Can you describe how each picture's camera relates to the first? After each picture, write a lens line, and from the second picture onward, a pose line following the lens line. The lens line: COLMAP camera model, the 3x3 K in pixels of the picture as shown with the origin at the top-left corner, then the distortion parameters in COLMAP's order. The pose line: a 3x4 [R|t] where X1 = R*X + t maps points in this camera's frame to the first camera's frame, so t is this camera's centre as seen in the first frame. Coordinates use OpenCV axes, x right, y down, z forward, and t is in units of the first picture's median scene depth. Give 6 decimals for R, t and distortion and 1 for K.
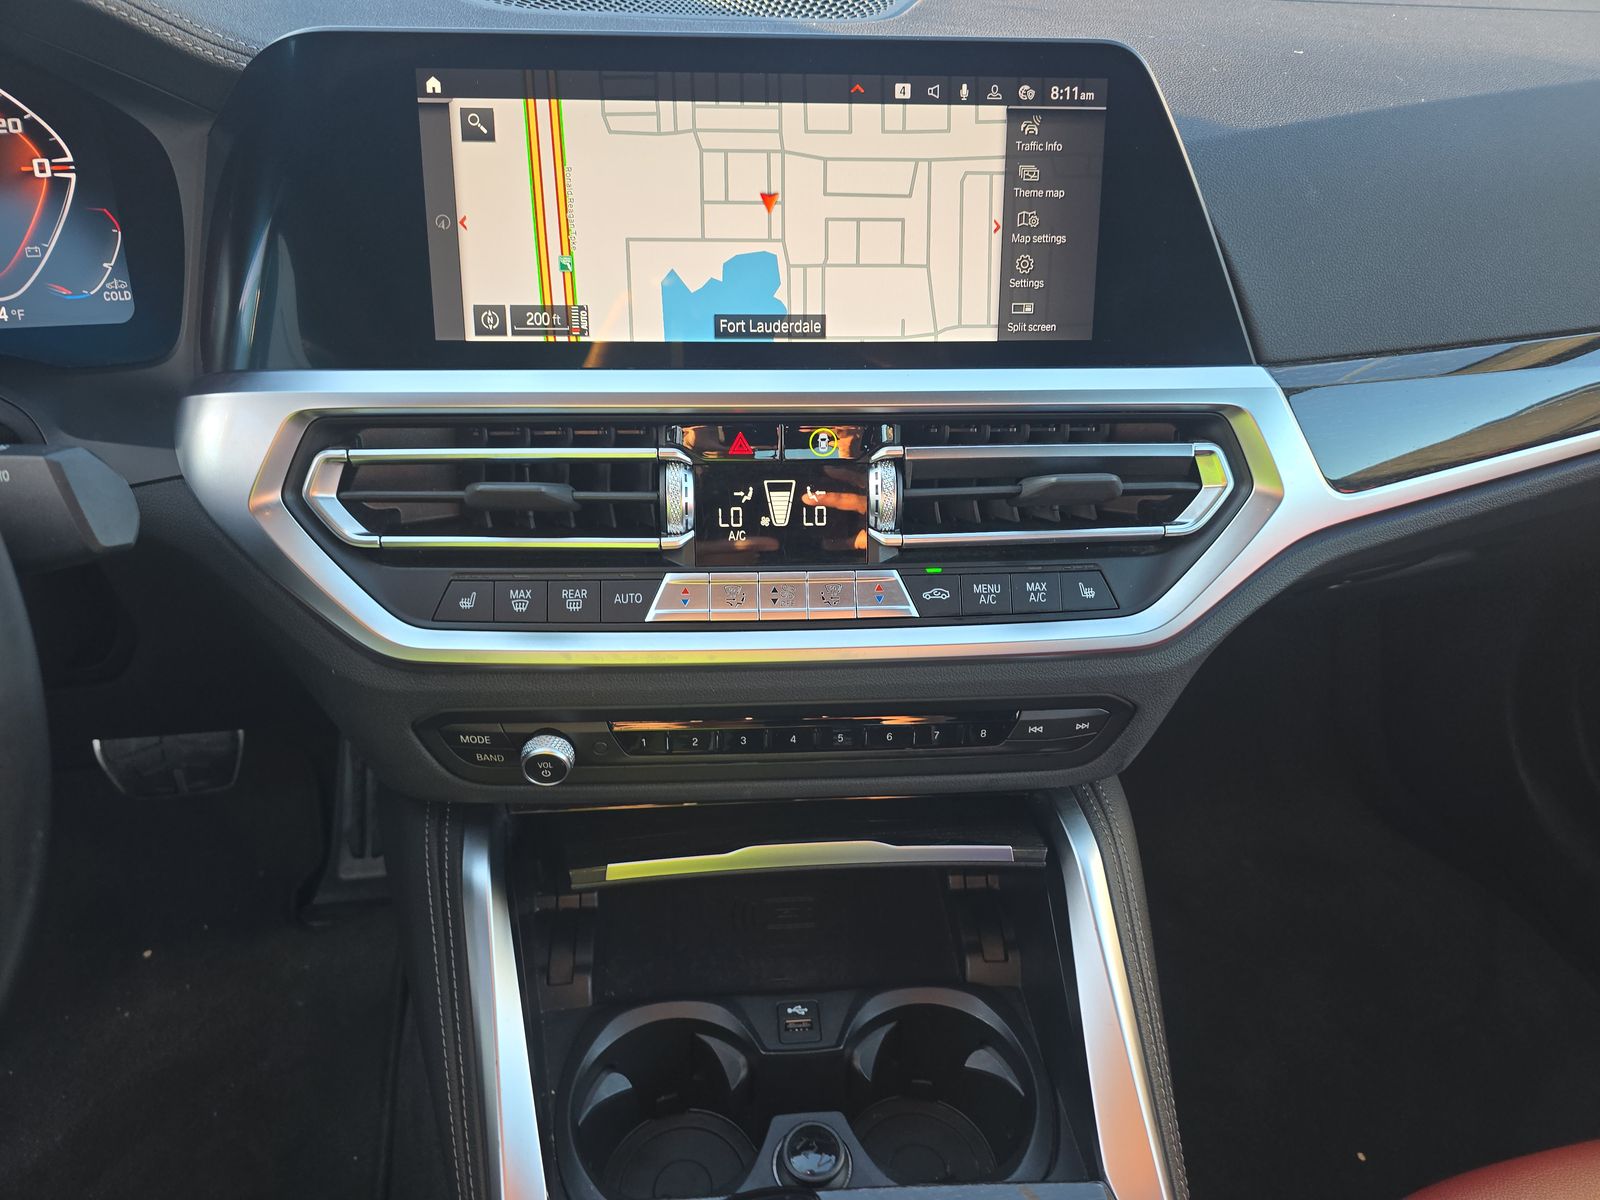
lens RADIAL K [[1093.8, 0, 800.0], [0, 1093.8, 600.0], [0, 0, 1]] dist [0.059372, -0.061818]
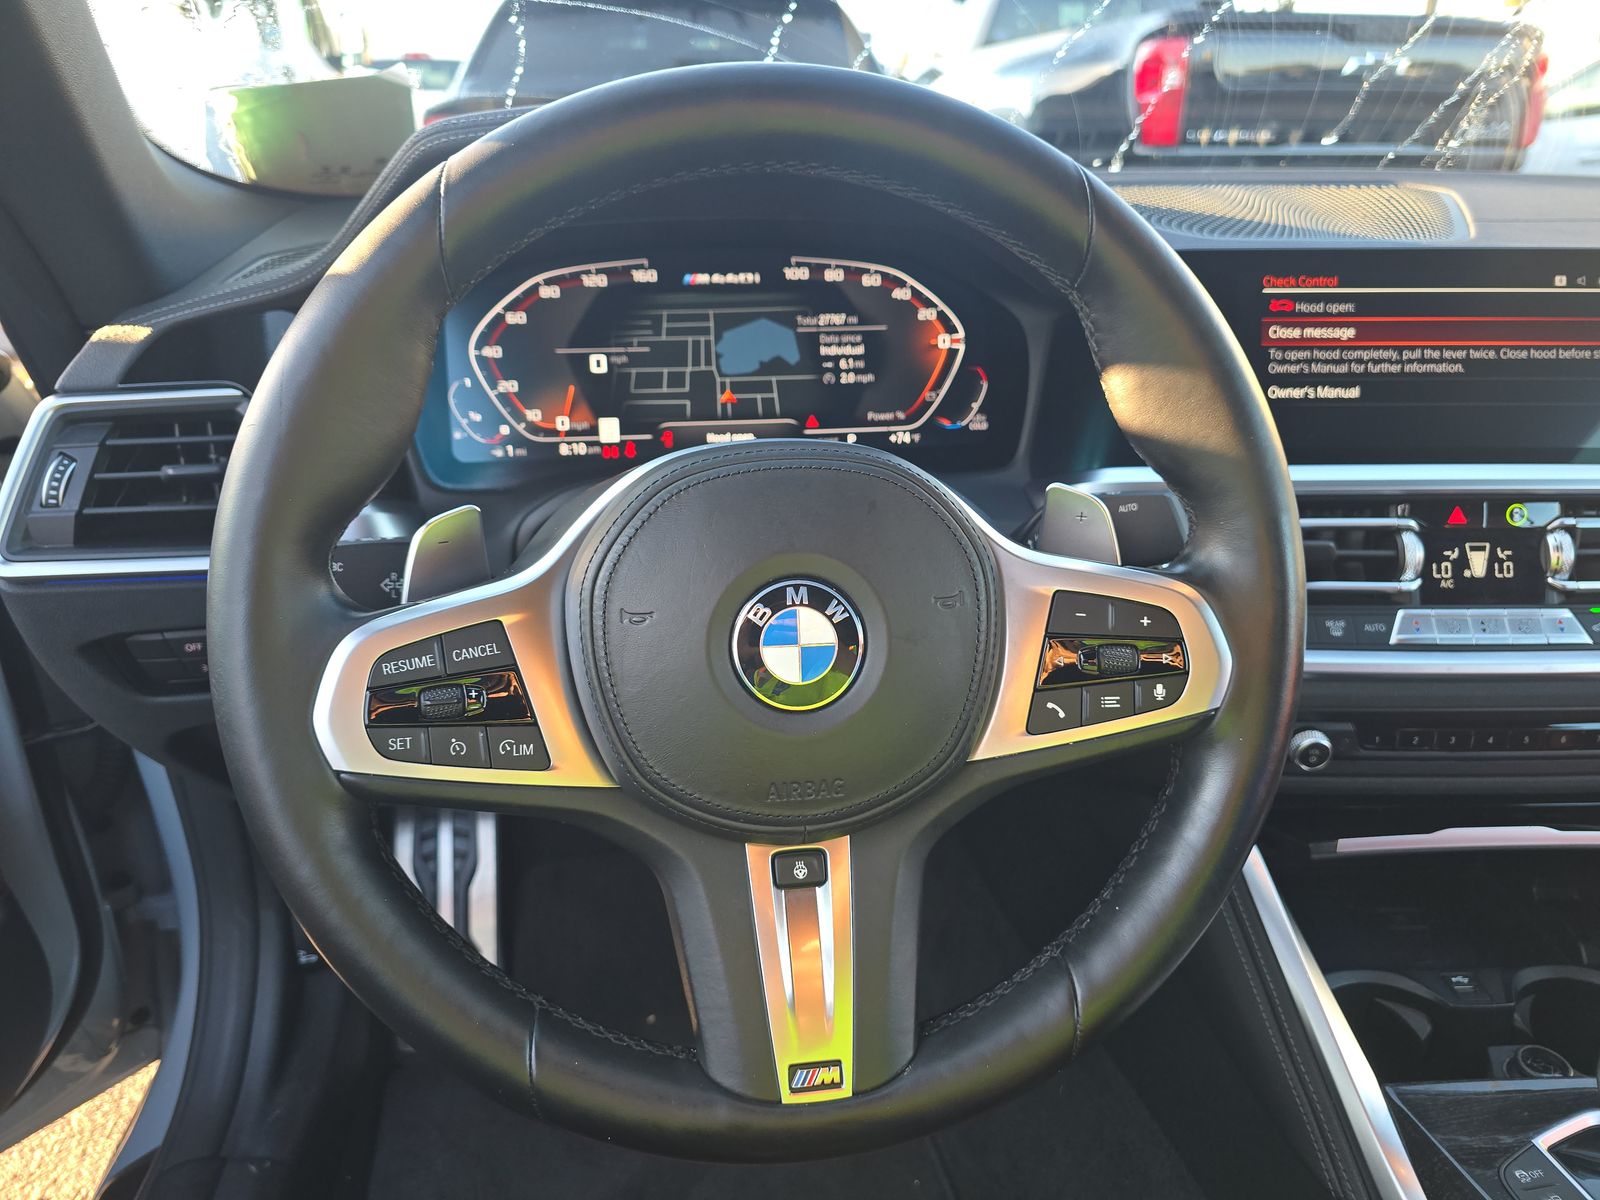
lens RADIAL K [[1093.8, 0, 800.0], [0, 1093.8, 600.0], [0, 0, 1]] dist [0.059372, -0.061818]
pose [[0.998435, -0.002233, -0.055872, -0.785511], [-0.007708, 0.984168, -0.177069, 0.211649], [0.055383, 0.177223, 0.982611, -0.393142]]
